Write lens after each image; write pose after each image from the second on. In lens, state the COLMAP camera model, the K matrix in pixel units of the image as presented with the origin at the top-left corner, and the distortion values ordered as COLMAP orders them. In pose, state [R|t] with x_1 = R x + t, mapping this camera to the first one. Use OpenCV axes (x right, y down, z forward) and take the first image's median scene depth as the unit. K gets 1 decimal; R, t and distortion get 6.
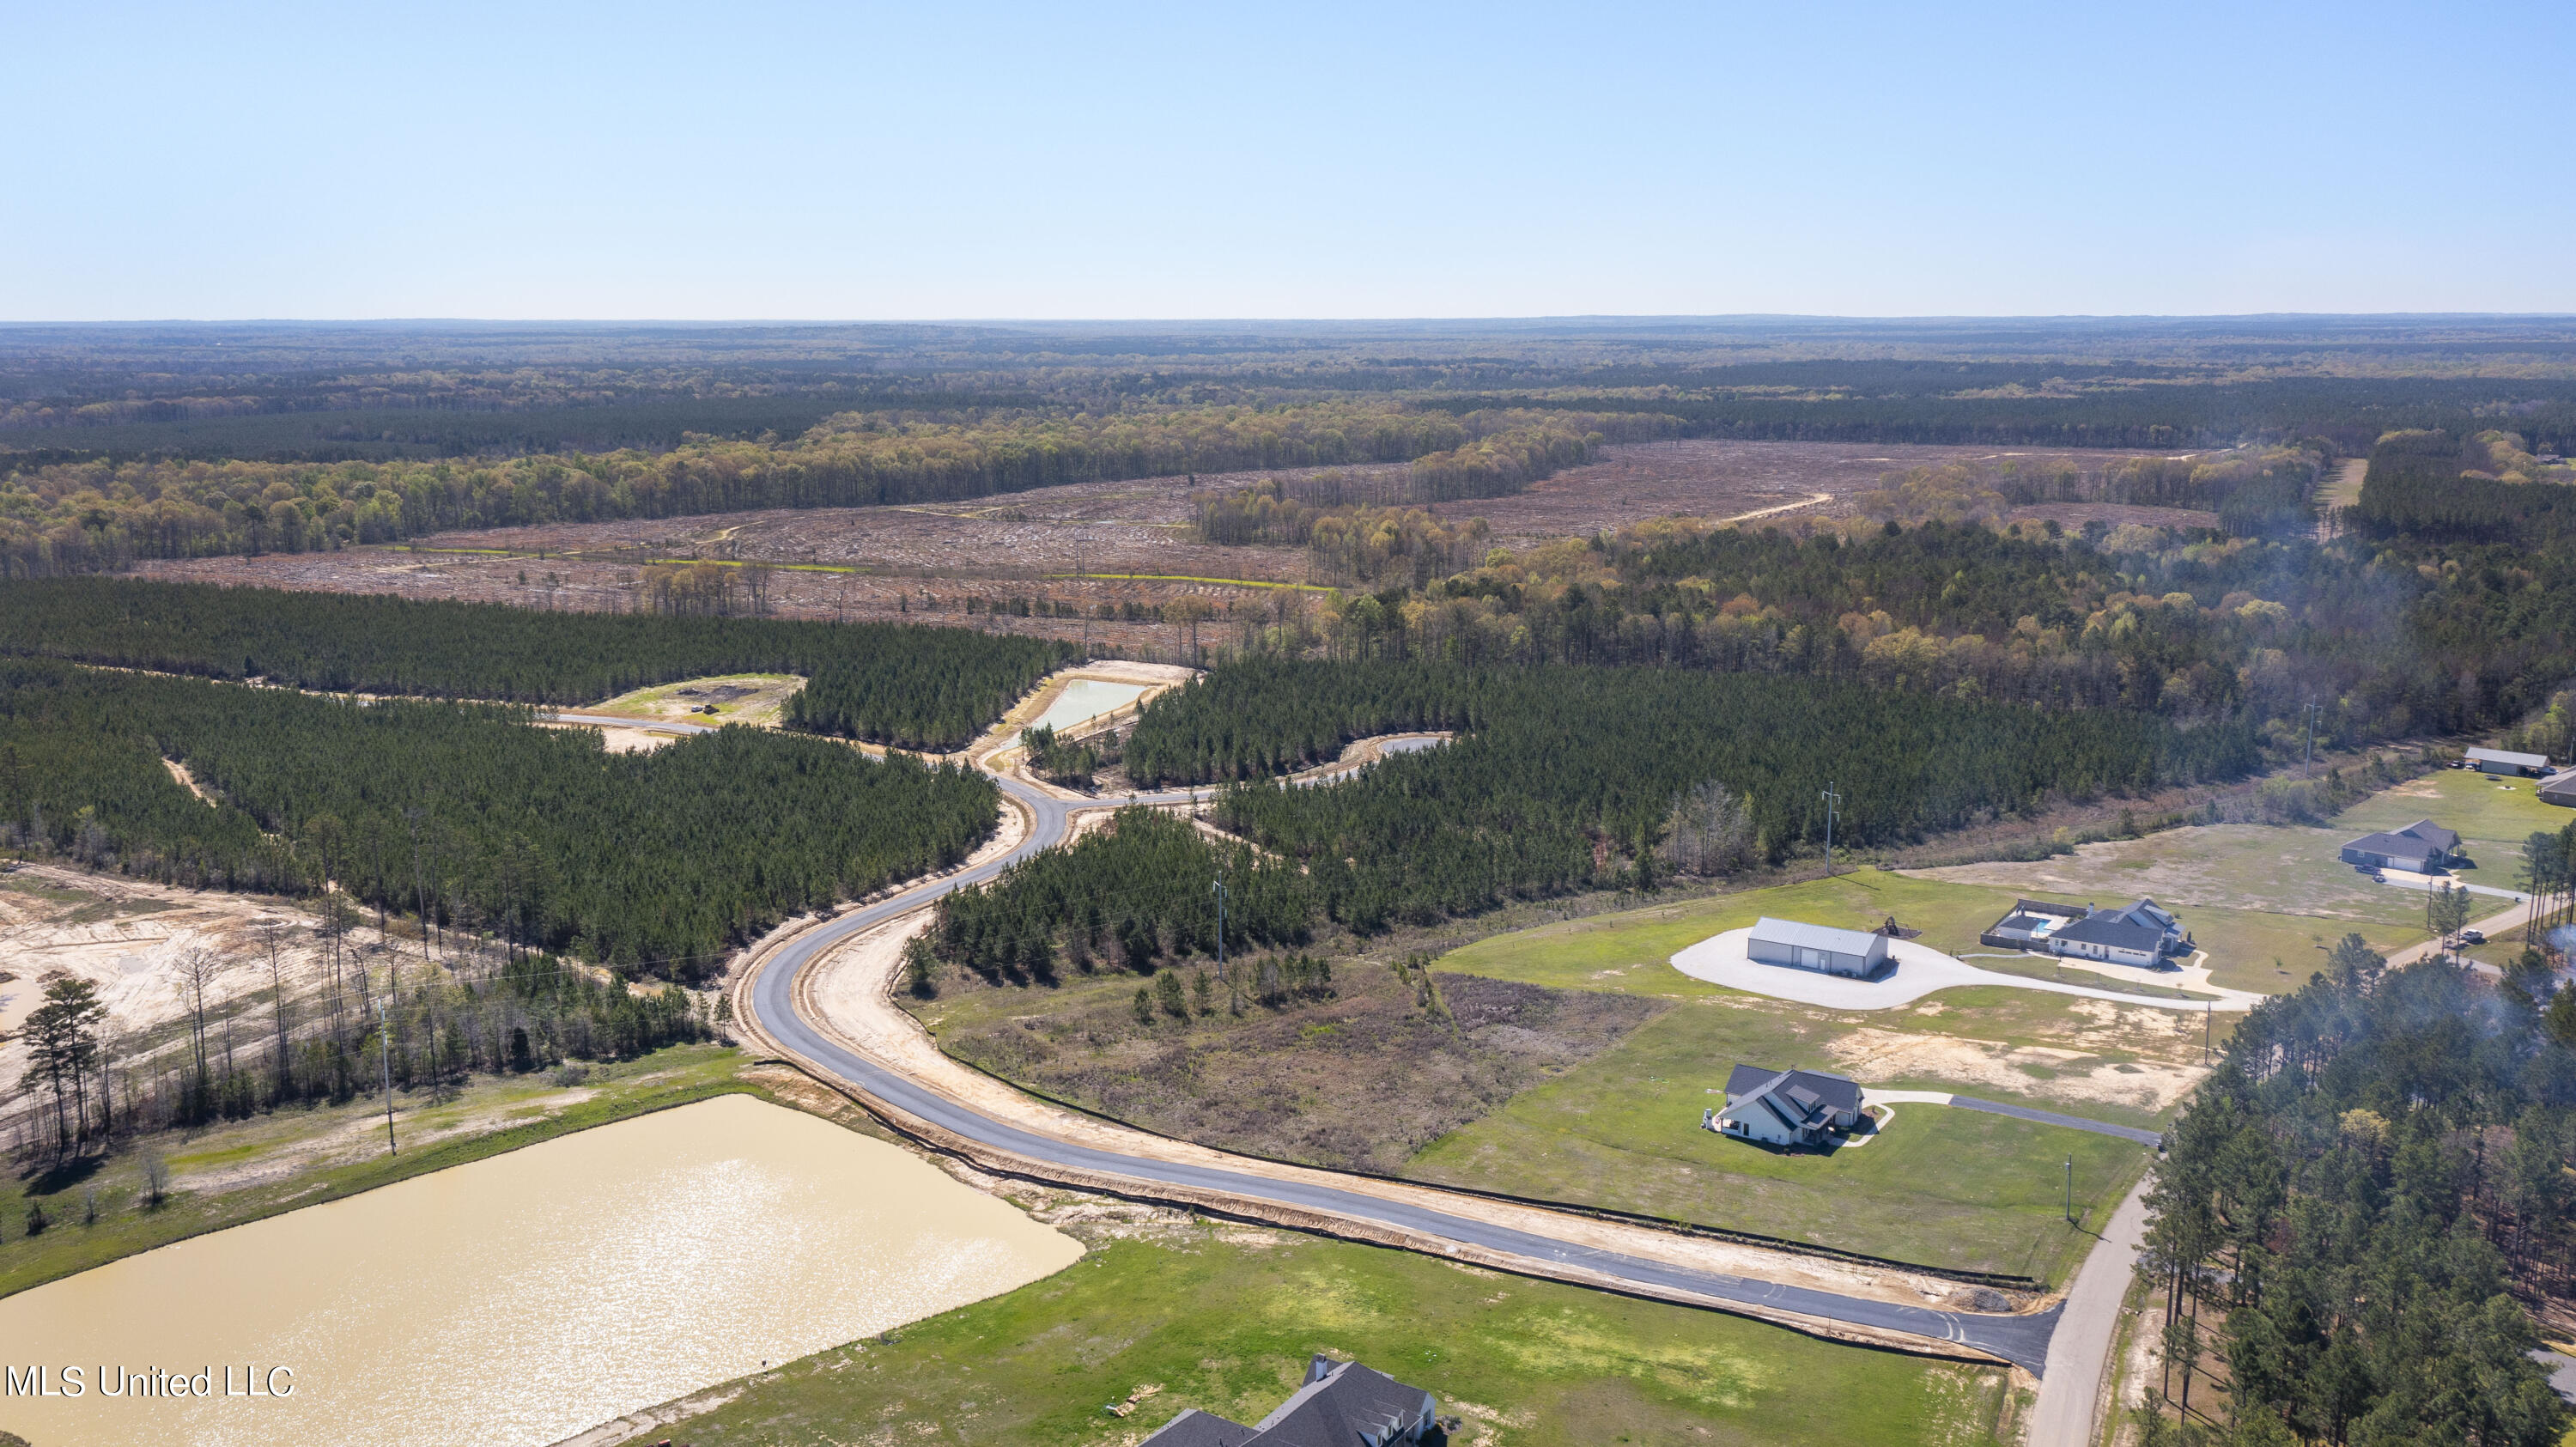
lens RADIAL K [[2097.5, 0, 1288.0], [0, 2097.5, 723.5], [0, 0, 1]] dist [0.001910, 0.009901]
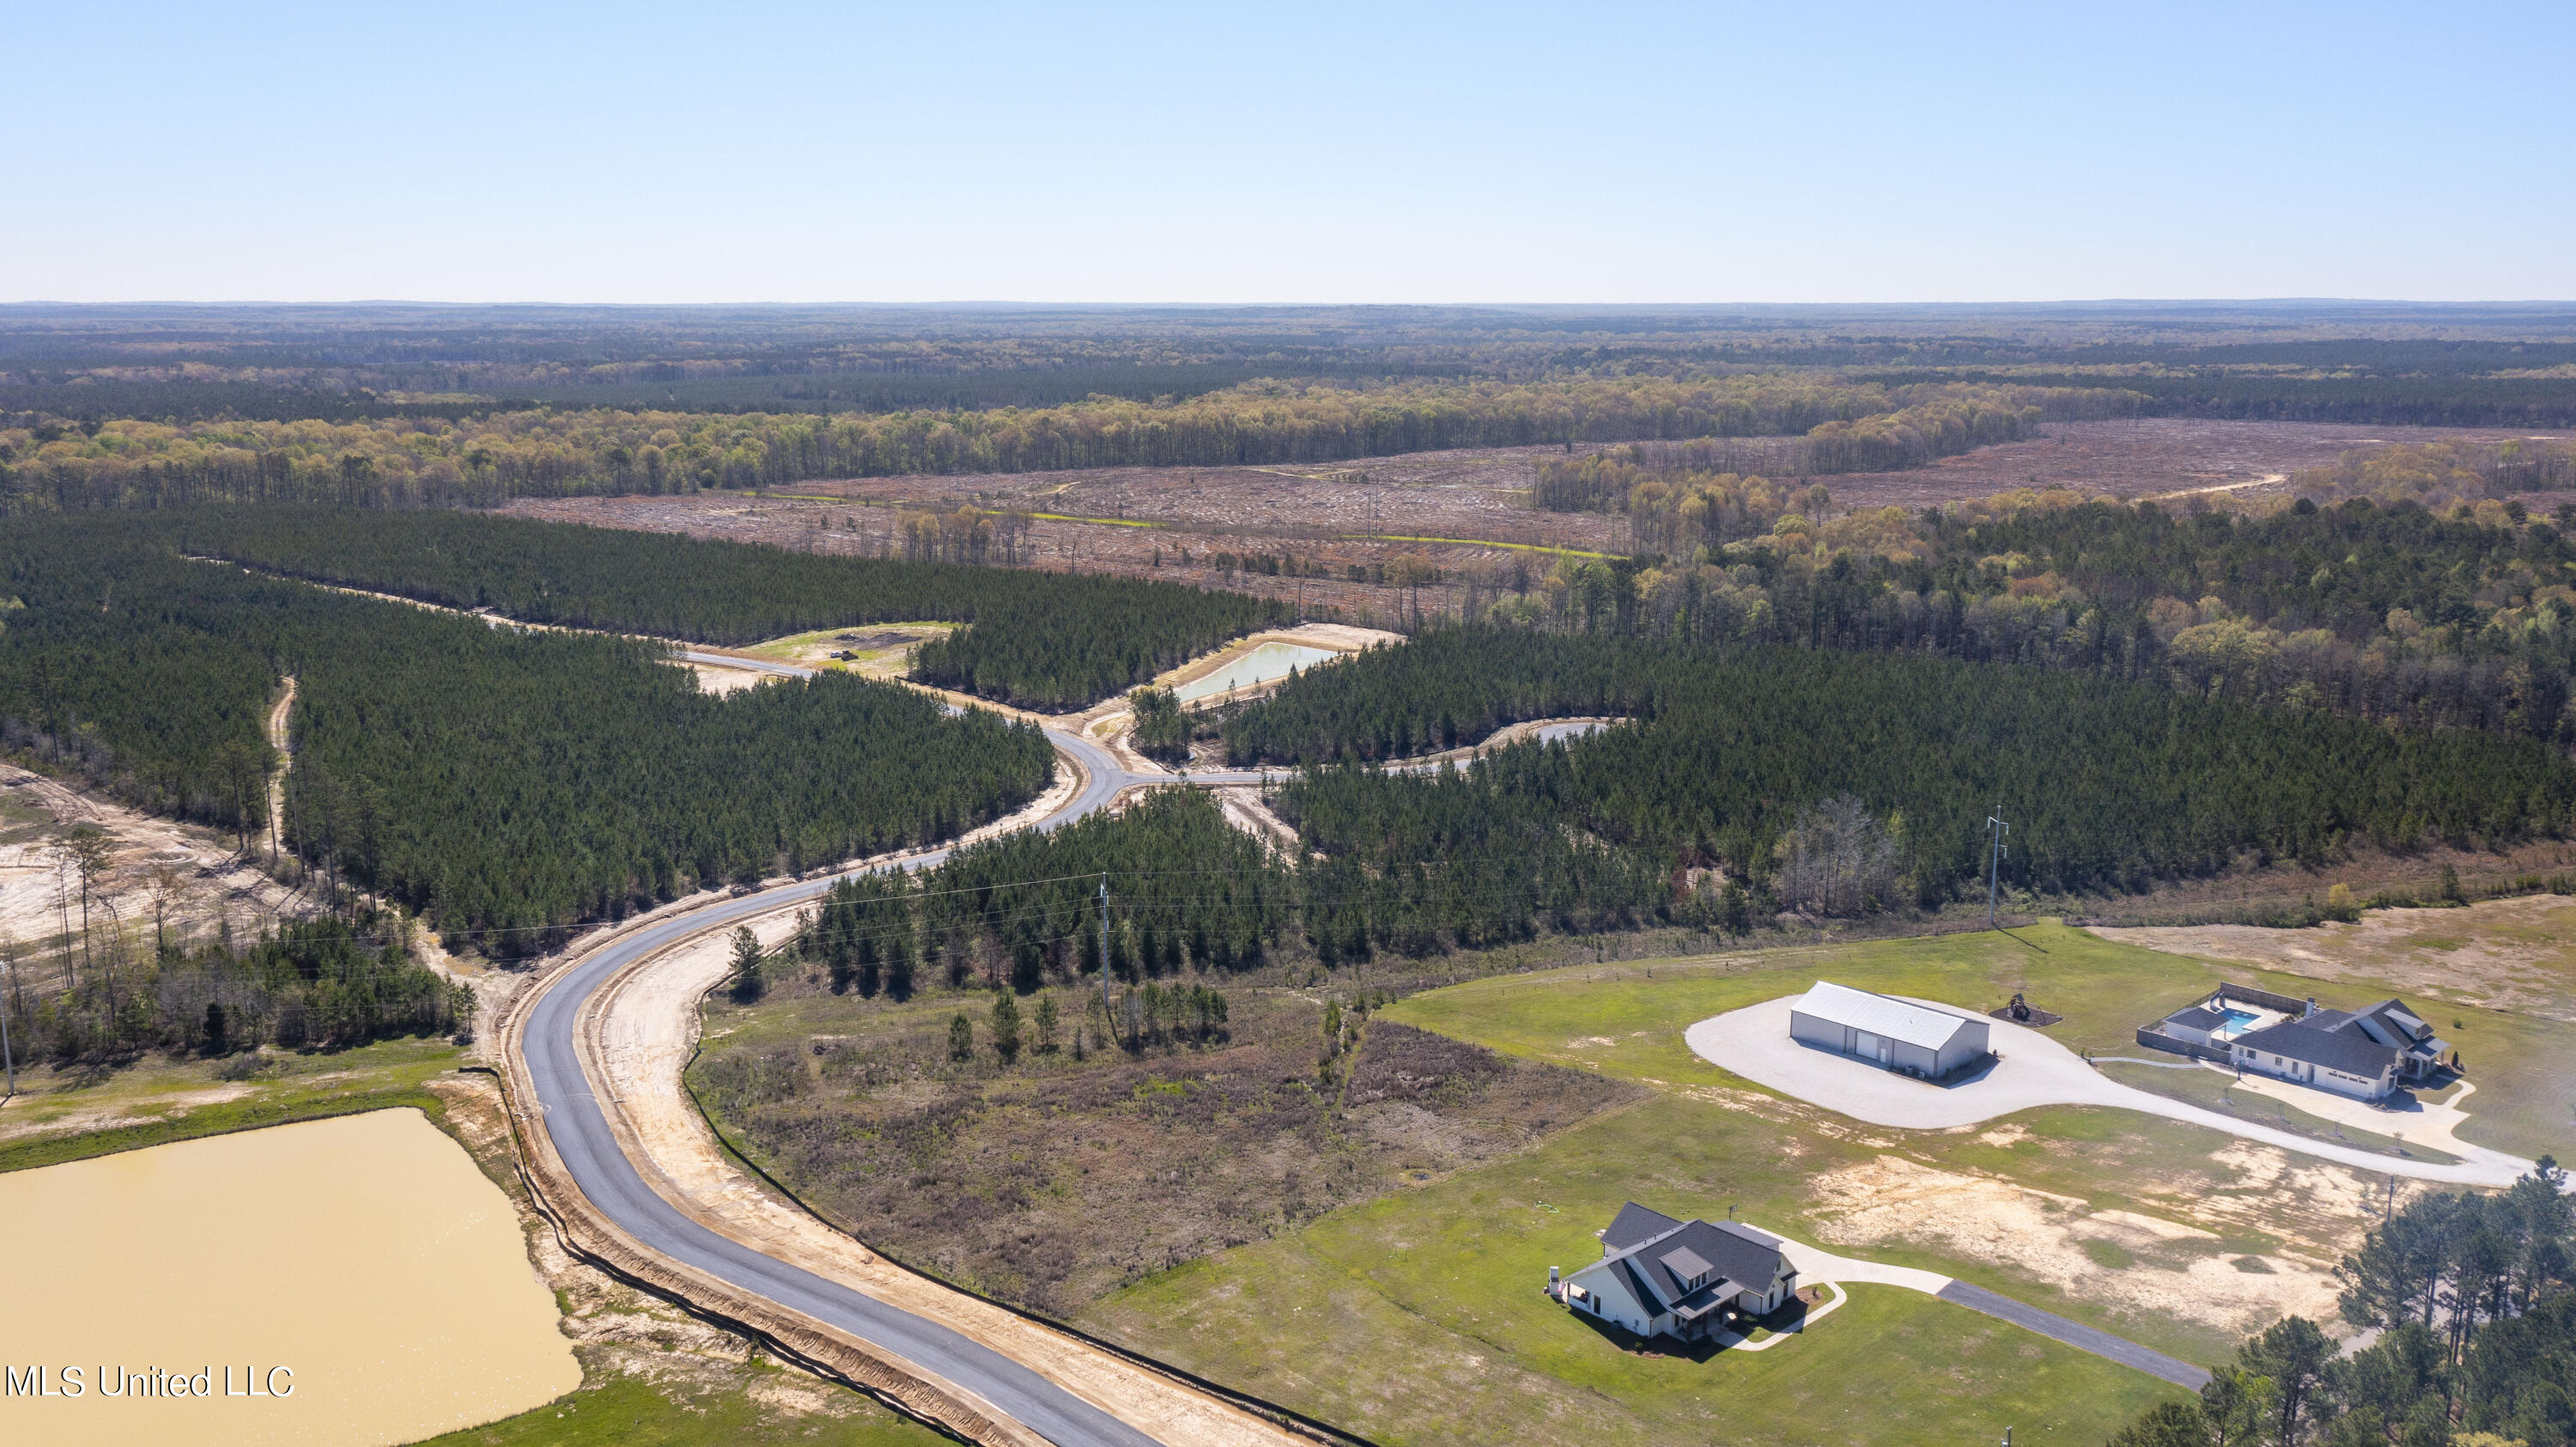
lens RADIAL K [[2041.4, 0, 1288.0], [0, 2041.4, 723.5], [0, 0, 1]] dist [-0.001395, 0.008679]
pose [[0.971061, 0.050190, -0.233498, 0.176414], [-0.047362, 0.998721, 0.017706, -0.002701], [0.234088, -0.006135, 0.972196, 0.215572]]
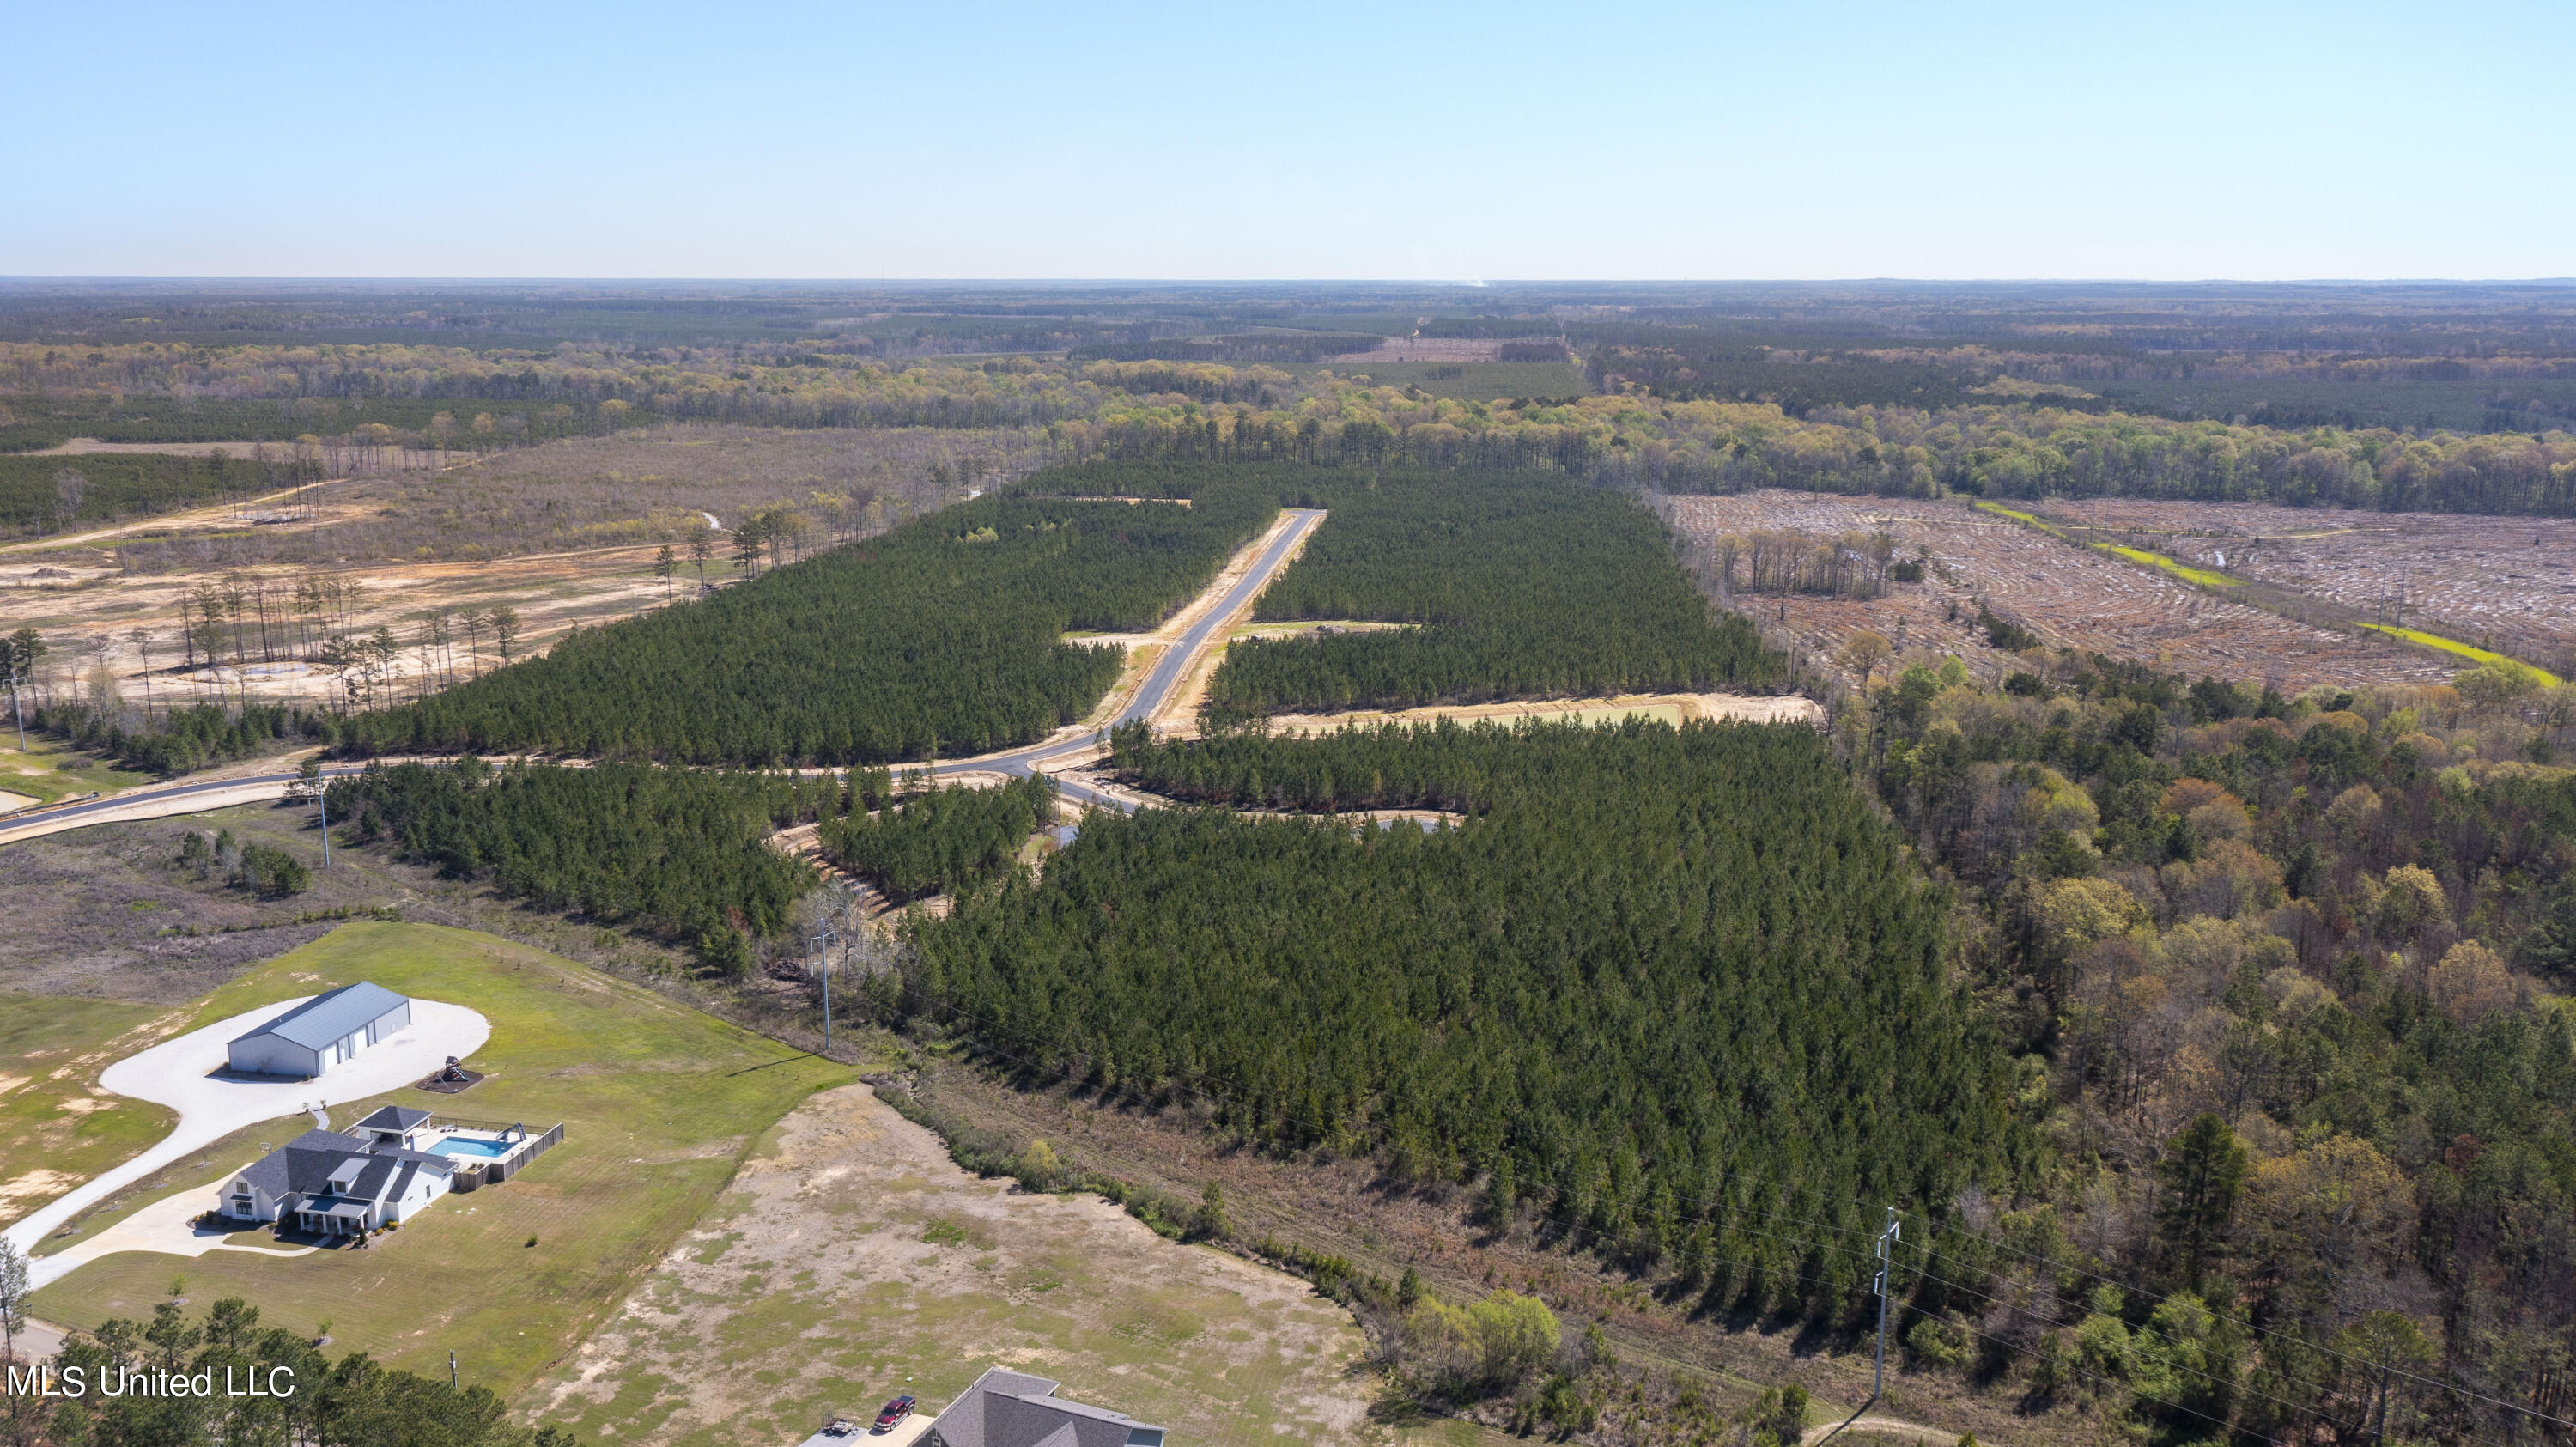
lens RADIAL K [[2097.5, 0, 1288.0], [0, 2097.5, 723.5], [0, 0, 1]] dist [0.001910, 0.009901]
pose [[0.358613, 0.201845, -0.911403, 0.899845], [-0.186588, 0.972140, 0.141879, -0.154024], [0.914648, 0.119177, 0.386284, 0.850539]]
